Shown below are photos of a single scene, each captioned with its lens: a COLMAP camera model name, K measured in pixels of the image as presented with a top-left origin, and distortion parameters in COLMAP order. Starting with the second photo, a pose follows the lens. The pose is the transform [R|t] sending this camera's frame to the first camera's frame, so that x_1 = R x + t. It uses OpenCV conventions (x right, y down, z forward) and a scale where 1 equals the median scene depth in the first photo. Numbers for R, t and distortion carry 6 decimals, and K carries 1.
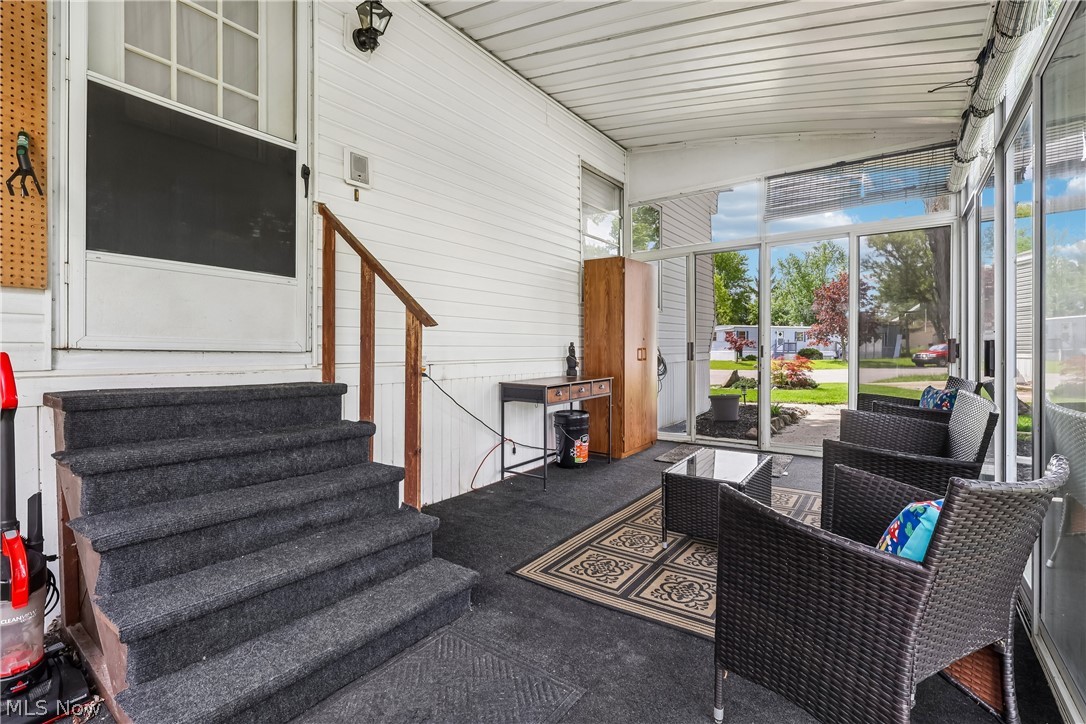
lens RADIAL K [[516.4, 0, 537.0], [0, 516.4, 366.8], [0, 0, 1]] dist [0.001492, -0.000043]
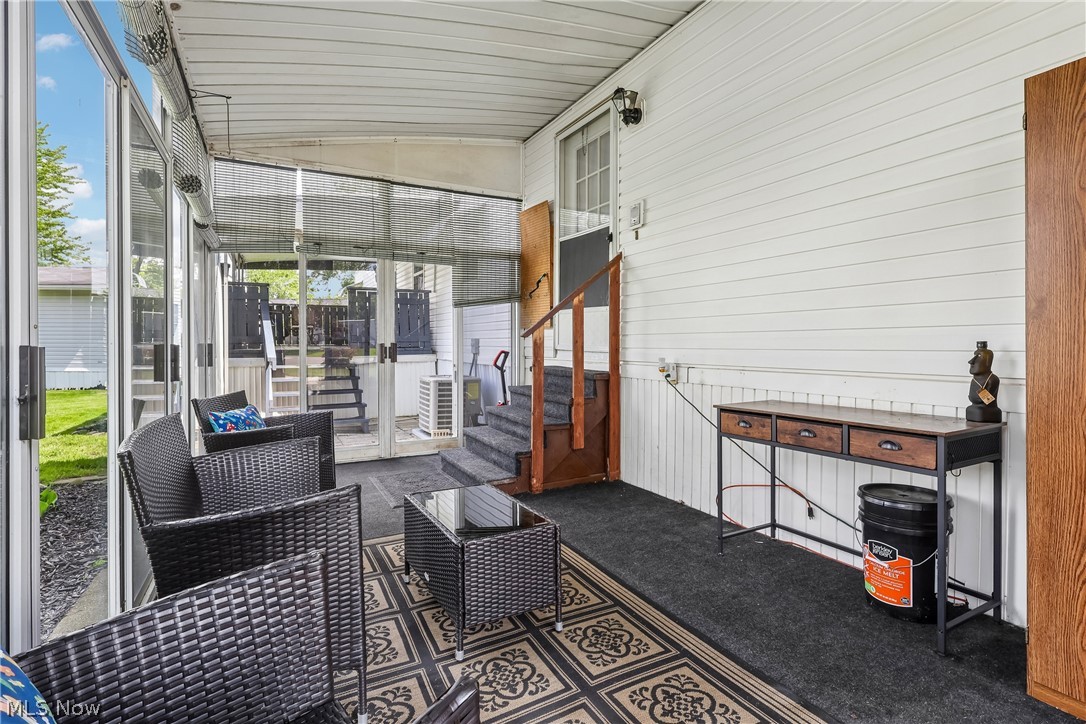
lens RADIAL K [[512.2, 0, 543.8], [0, 512.2, 346.5], [0, 0, 1]] dist [0.083150, 0.000034]
pose [[-0.443309, -0.001056, -0.896368, 0.787176], [-0.031161, 0.999413, 0.014234, -0.046080], [0.895827, 0.034241, -0.443081, 1.142196]]
